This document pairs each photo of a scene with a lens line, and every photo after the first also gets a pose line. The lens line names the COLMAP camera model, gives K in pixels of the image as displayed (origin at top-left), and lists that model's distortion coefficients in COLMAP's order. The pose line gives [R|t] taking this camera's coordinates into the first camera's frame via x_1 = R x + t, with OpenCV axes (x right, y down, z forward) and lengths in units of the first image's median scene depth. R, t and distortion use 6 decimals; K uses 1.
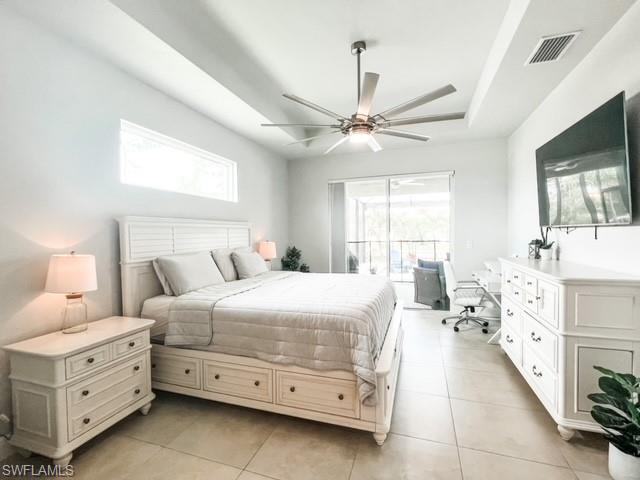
lens RADIAL K [[300.2, 0, 319.4], [0, 300.2, 237.6], [0, 0, 1]] dist [0.010187, 0.000008]
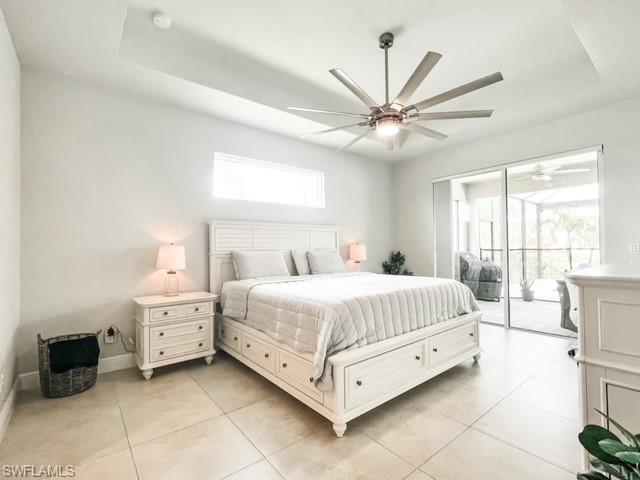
lens RADIAL K [[300.2, 0, 319.4], [0, 300.2, 237.4], [0, 0, 1]] dist [0.010187, 0.000008]
pose [[0.848698, -0.014627, -0.528675, 0.558681], [-0.006387, 0.999261, -0.037899, 0.062683], [0.528839, 0.035541, 0.847978, 0.091284]]
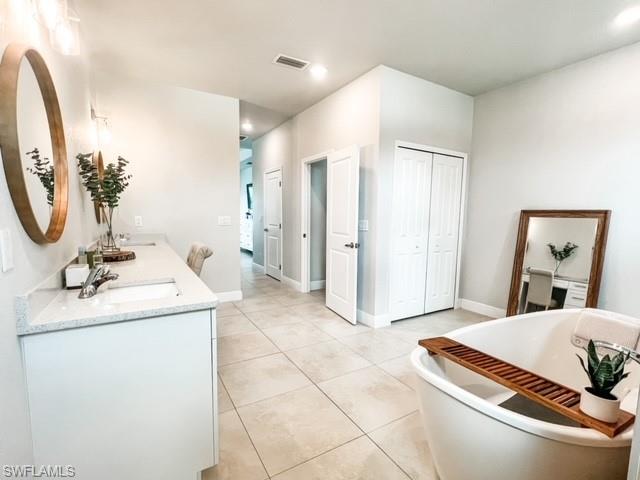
lens RADIAL K [[300.2, 0, 320.0], [0, 300.2, 242.2], [0, 0, 1]] dist [0.010187, 0.000008]
pose [[0.652877, -0.060201, 0.755068, -1.418510], [0.003176, 0.997046, 0.076747, 0.084714], [-0.757458, -0.047708, 0.651139, -1.975736]]
